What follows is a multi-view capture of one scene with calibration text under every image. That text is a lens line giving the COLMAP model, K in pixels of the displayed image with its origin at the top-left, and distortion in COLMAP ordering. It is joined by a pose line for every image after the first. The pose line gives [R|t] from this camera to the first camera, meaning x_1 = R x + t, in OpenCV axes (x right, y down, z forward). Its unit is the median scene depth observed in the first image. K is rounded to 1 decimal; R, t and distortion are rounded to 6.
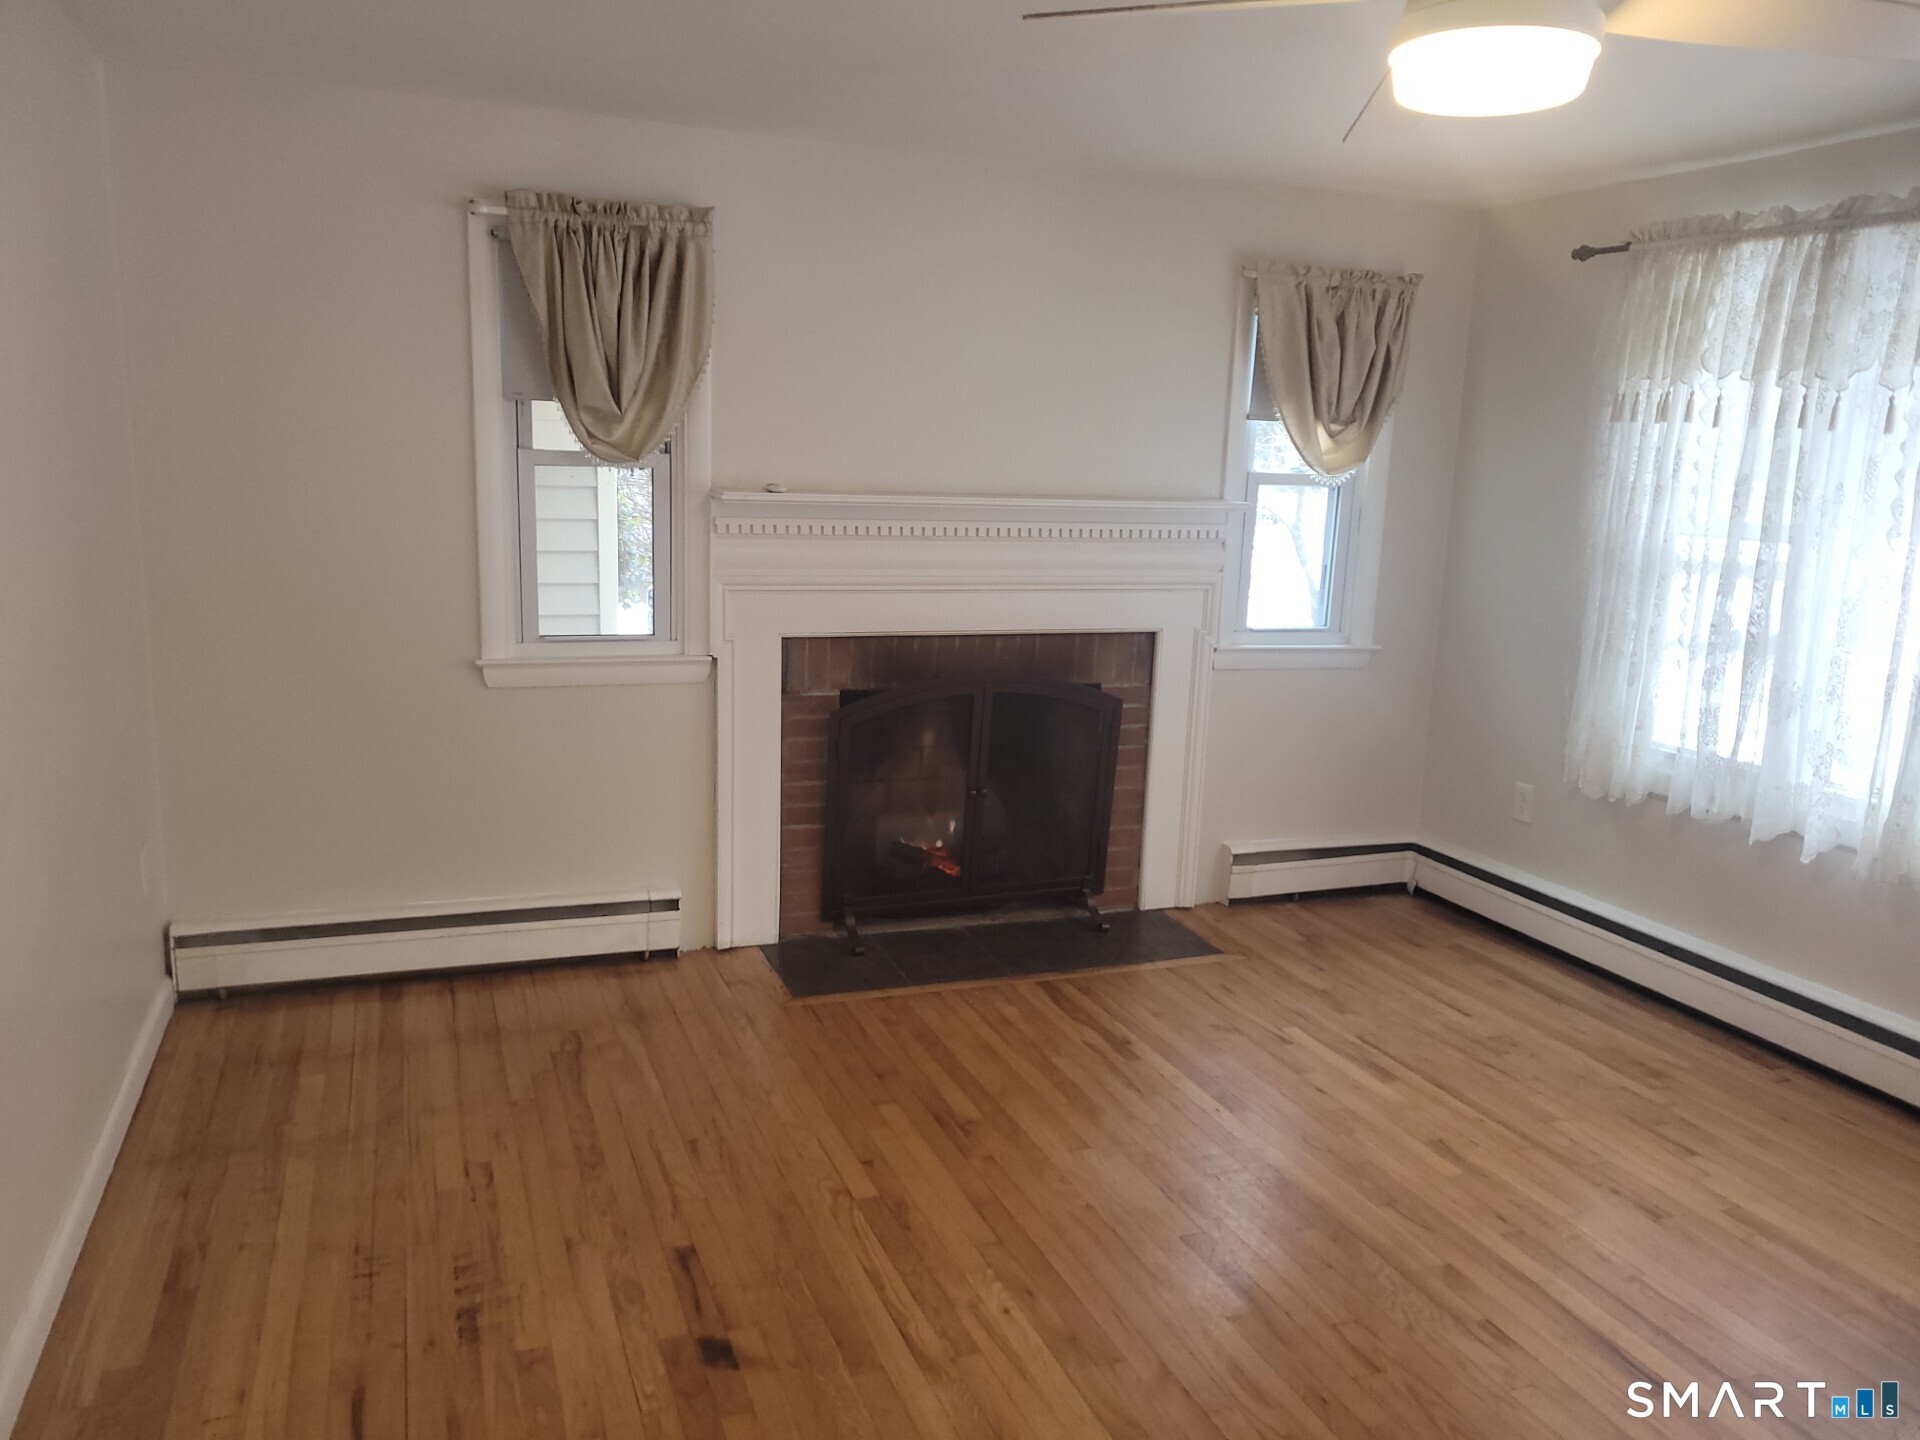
lens RADIAL K [[1435.5, 0, 920.4], [0, 1435.5, 726.9], [0, 0, 1]] dist [0.081403, -0.074778]
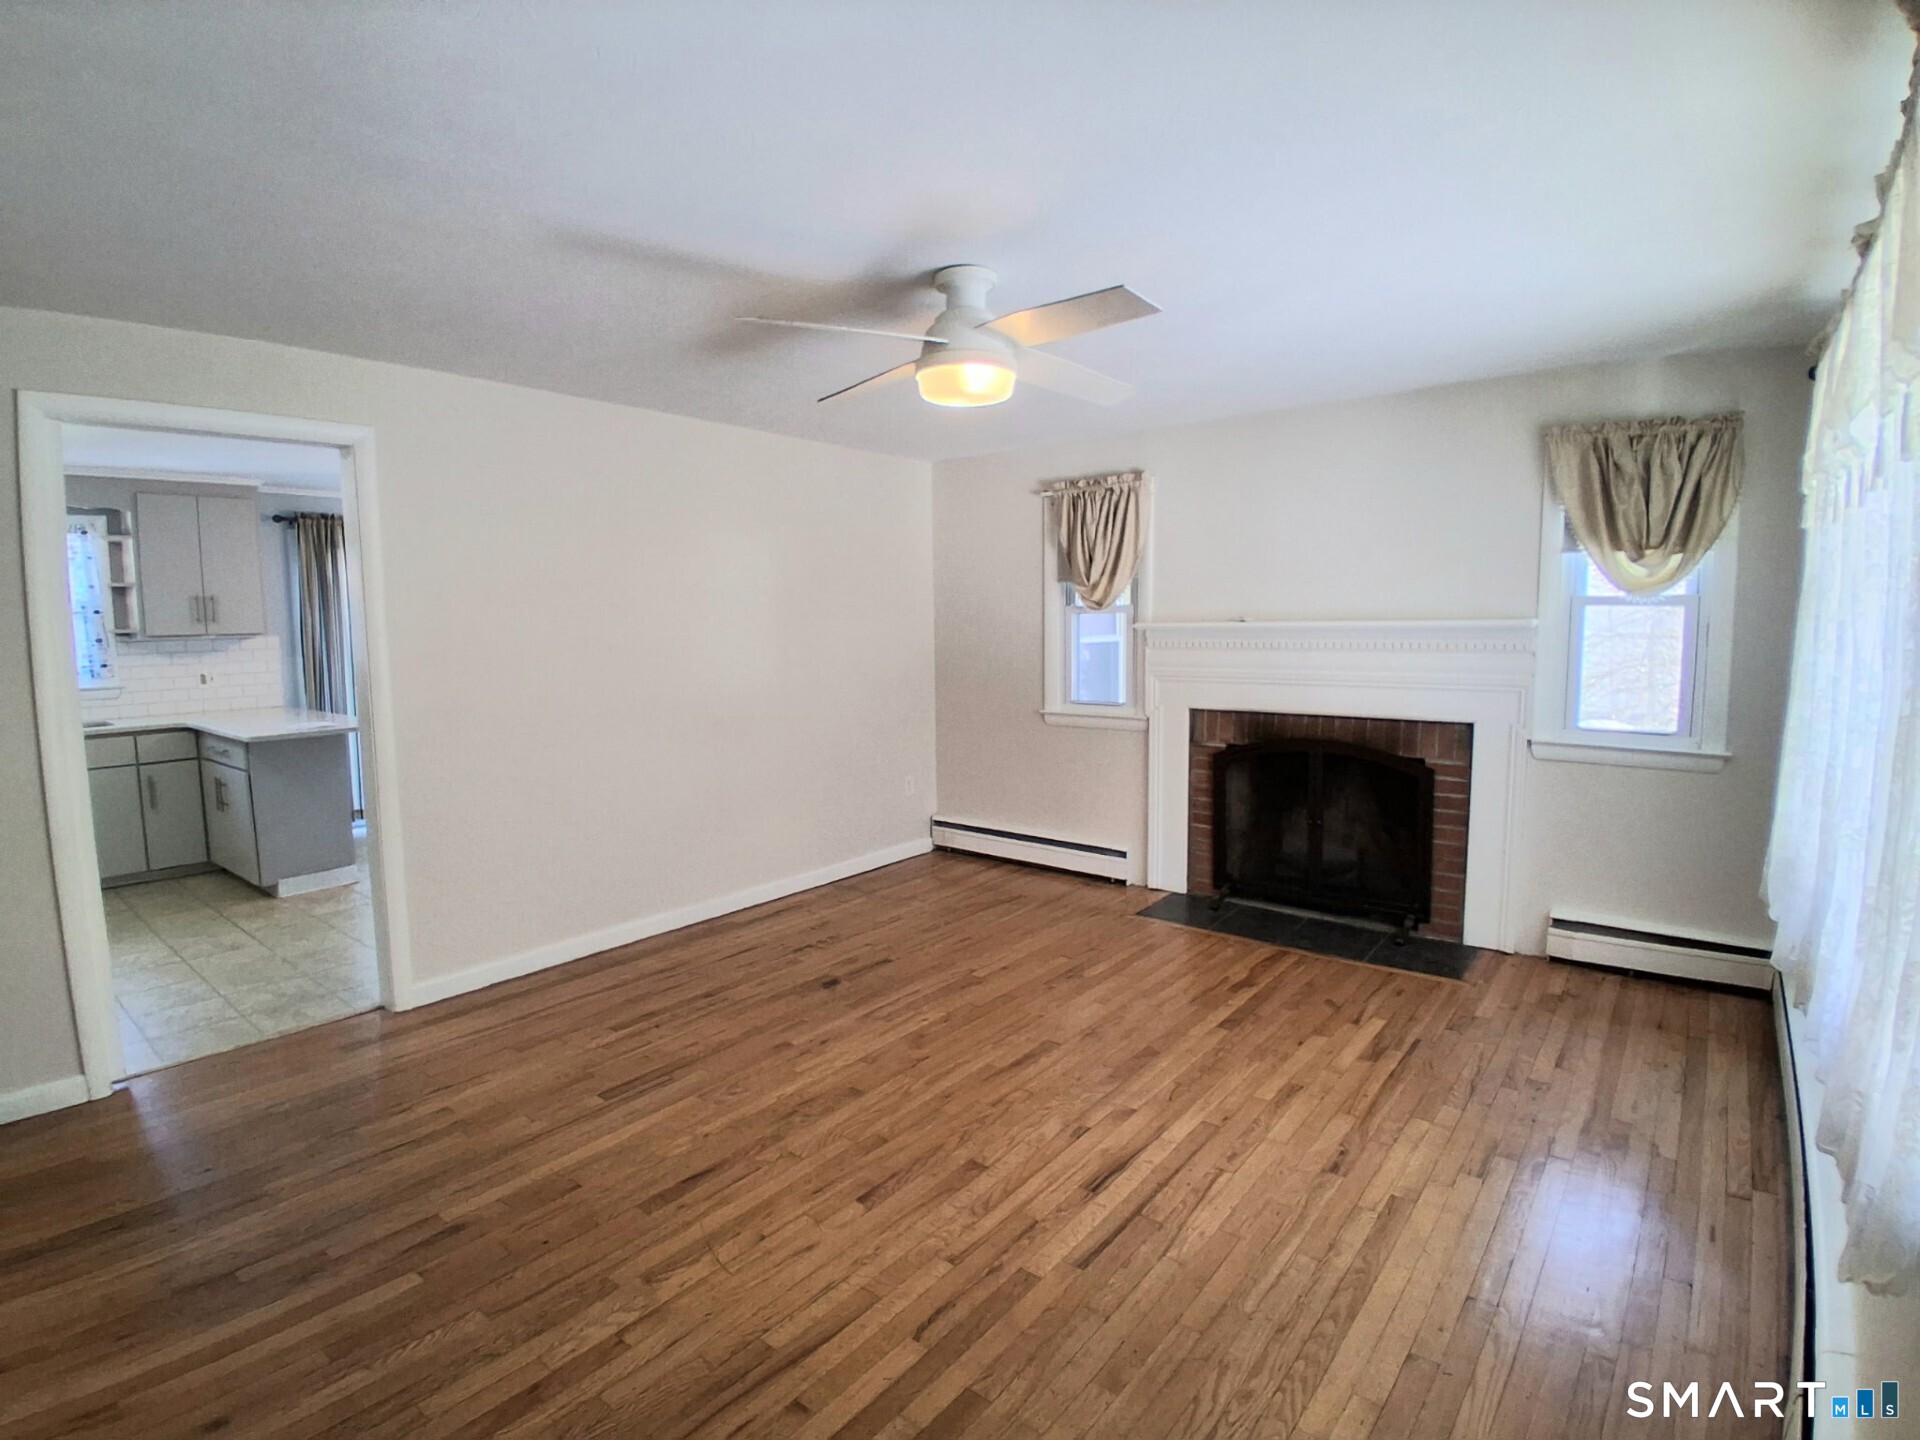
lens RADIAL K [[953.6, 0, 930.6], [0, 953.6, 721.1], [0, 0, 1]] dist [0.012197, -0.052527]
pose [[0.502581, 0.052949, -0.862907, 0.704538], [-0.132274, 0.991080, -0.016226, 0.010236], [0.854351, 0.122296, 0.505102, 0.178885]]
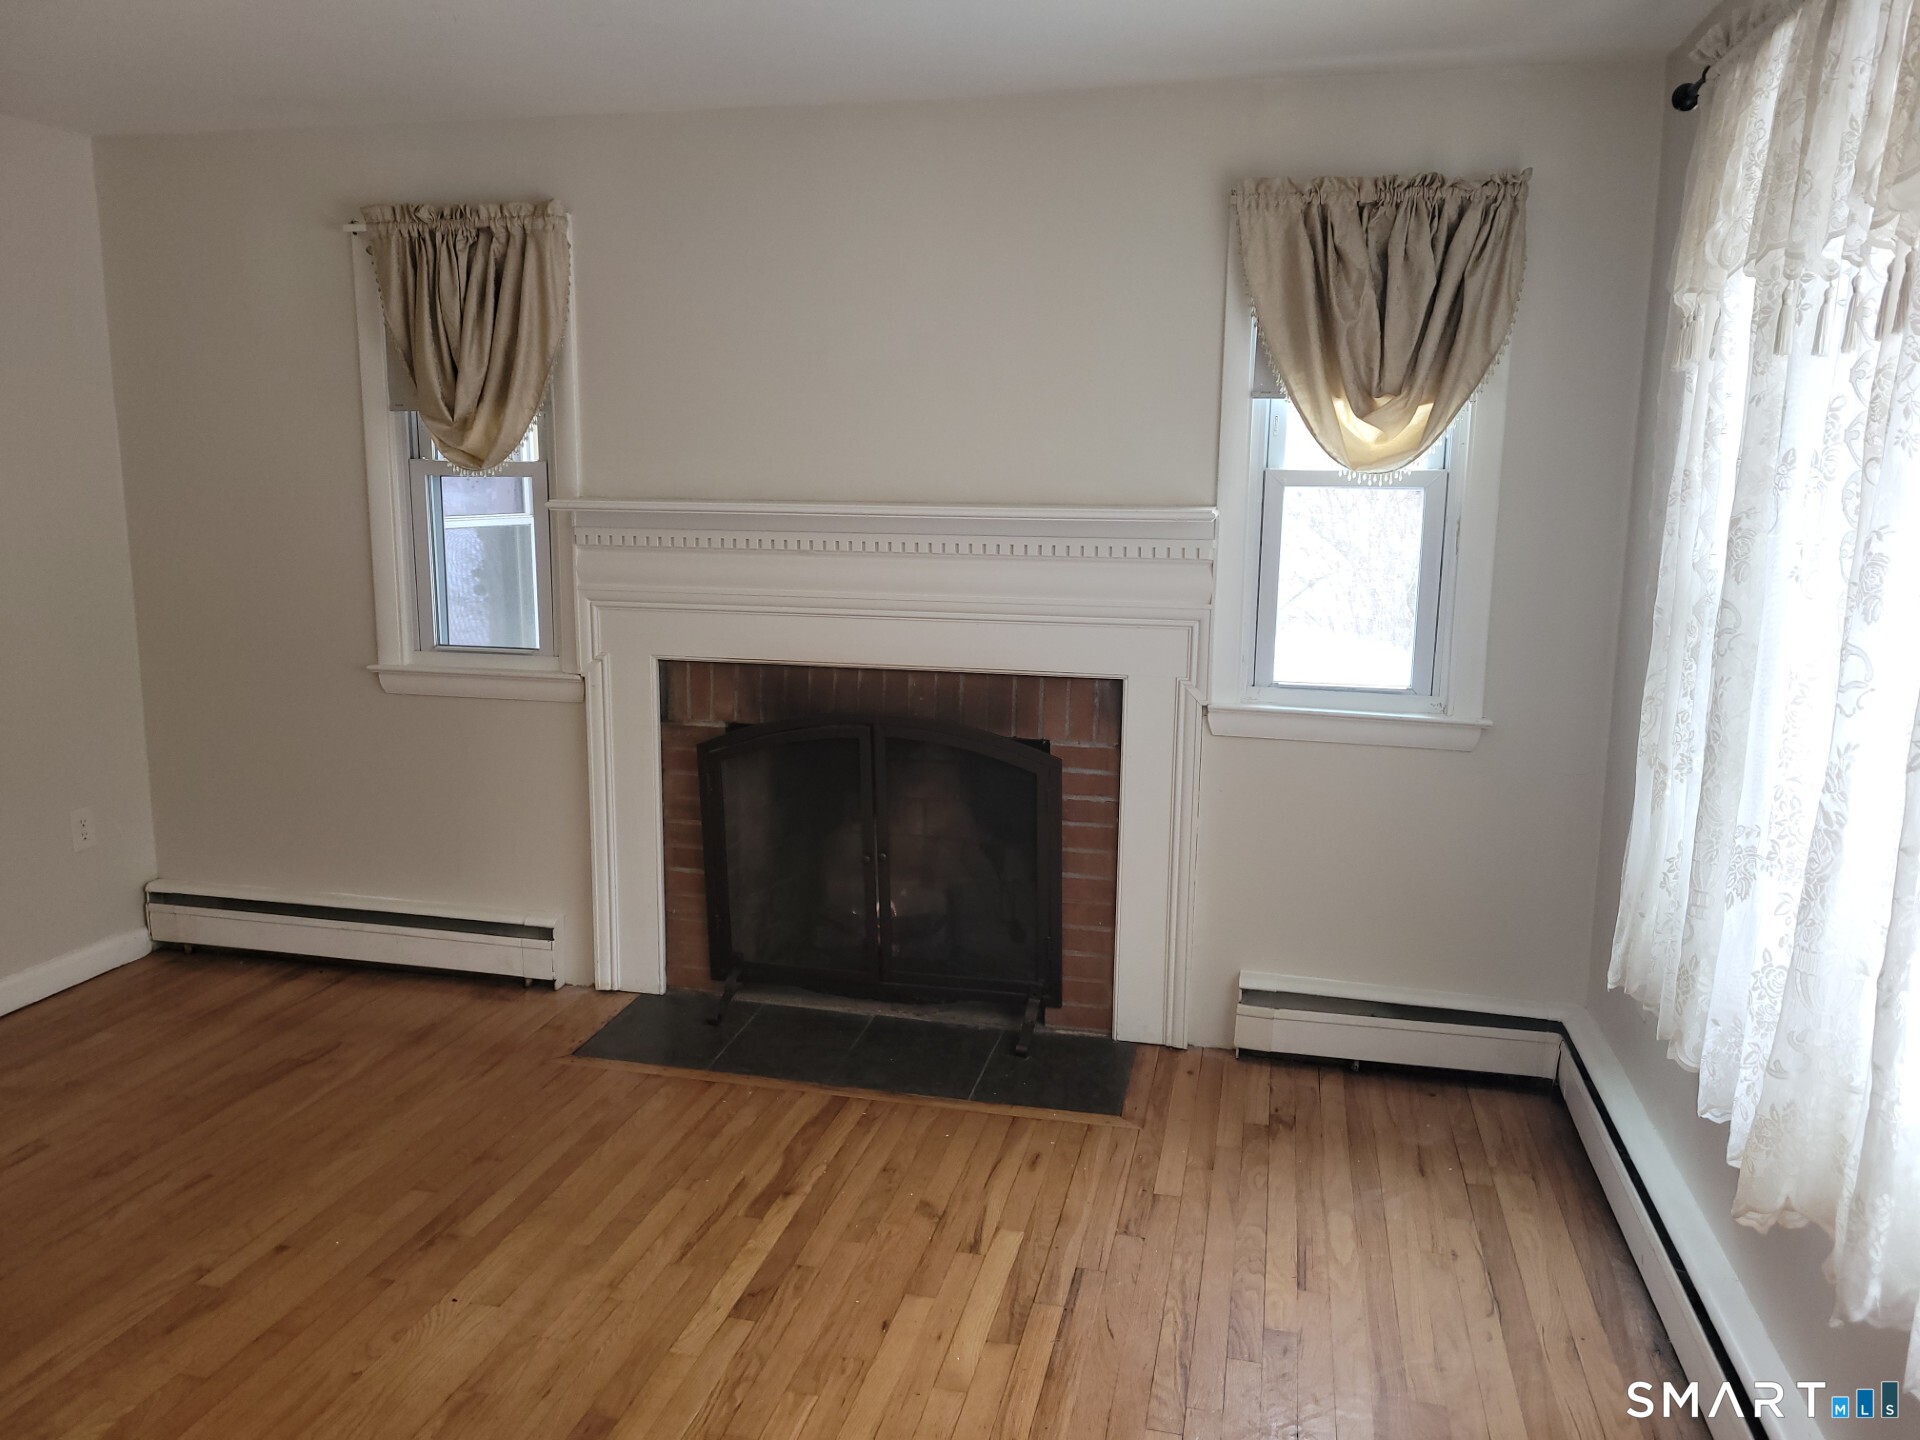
lens RADIAL K [[1433.2, 0, 940.9], [0, 1433.2, 717.5], [0, 0, 1]] dist [0.044040, -0.002143]
pose [[0.830517, 0.070581, -0.552504, 0.550633], [-0.087295, 0.996175, -0.003961, -0.037181], [0.550111, 0.051521, 0.833501, 0.337553]]
